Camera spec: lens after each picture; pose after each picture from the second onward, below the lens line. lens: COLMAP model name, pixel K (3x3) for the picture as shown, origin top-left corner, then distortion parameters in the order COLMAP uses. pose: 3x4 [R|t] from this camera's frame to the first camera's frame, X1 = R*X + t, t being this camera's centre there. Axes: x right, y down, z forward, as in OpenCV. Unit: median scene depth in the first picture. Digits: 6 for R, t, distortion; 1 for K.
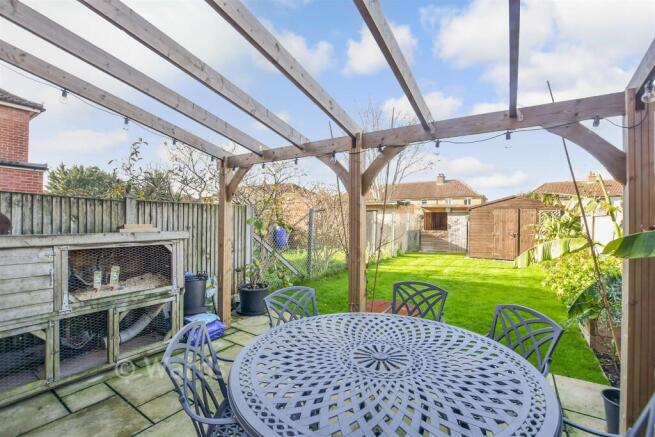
lens RADIAL K [[304.1, 0, 327.8], [0, 304.1, 221.5], [0, 0, 1]] dist [-0.001069, -0.000323]
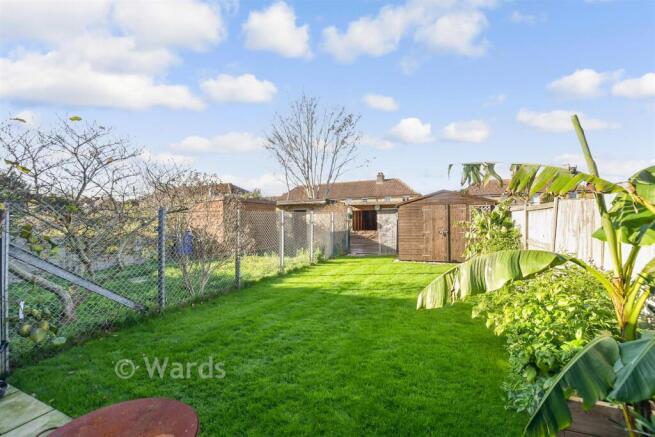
lens RADIAL K [[304.1, 0, 327.8], [0, 304.1, 221.5], [0, 0, 1]] dist [-0.001069, -0.000323]
pose [[0.985582, -0.025692, 0.167237, 0.109254], [0.026329, 0.999652, -0.001594, 0.000887], [-0.167138, 0.005974, 0.985915, 0.150934]]
